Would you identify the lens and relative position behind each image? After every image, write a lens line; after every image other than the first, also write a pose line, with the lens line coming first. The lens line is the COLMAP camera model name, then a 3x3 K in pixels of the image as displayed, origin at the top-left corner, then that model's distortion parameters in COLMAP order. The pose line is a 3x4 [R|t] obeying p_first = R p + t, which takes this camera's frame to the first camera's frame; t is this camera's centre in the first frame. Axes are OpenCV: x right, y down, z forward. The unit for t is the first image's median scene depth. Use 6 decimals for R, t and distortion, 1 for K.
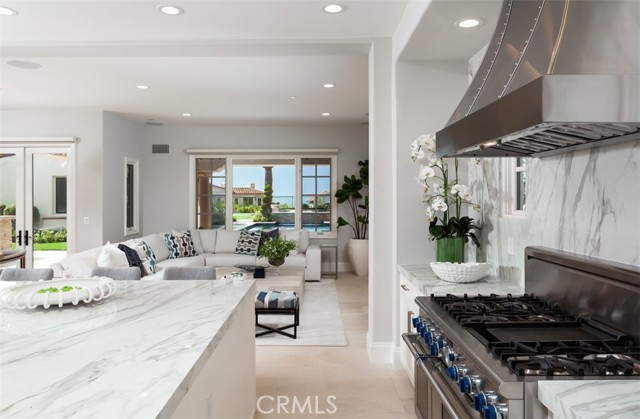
lens RADIAL K [[448.7, 0, 319.2], [0, 448.7, 203.8], [0, 0, 1]] dist [-0.000703, 0.003999]
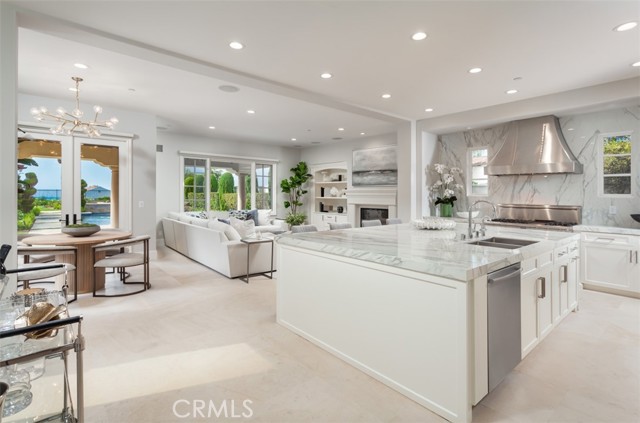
lens RADIAL K [[315.5, 0, 323.9], [0, 315.5, 192.0], [0, 0, 1]] dist [0.002971, 0.000006]
pose [[0.757768, 0.014899, 0.652354, -0.695091], [-0.001795, 0.999783, -0.020748, 0.020722], [-0.652521, 0.014551, 0.757631, 0.033923]]
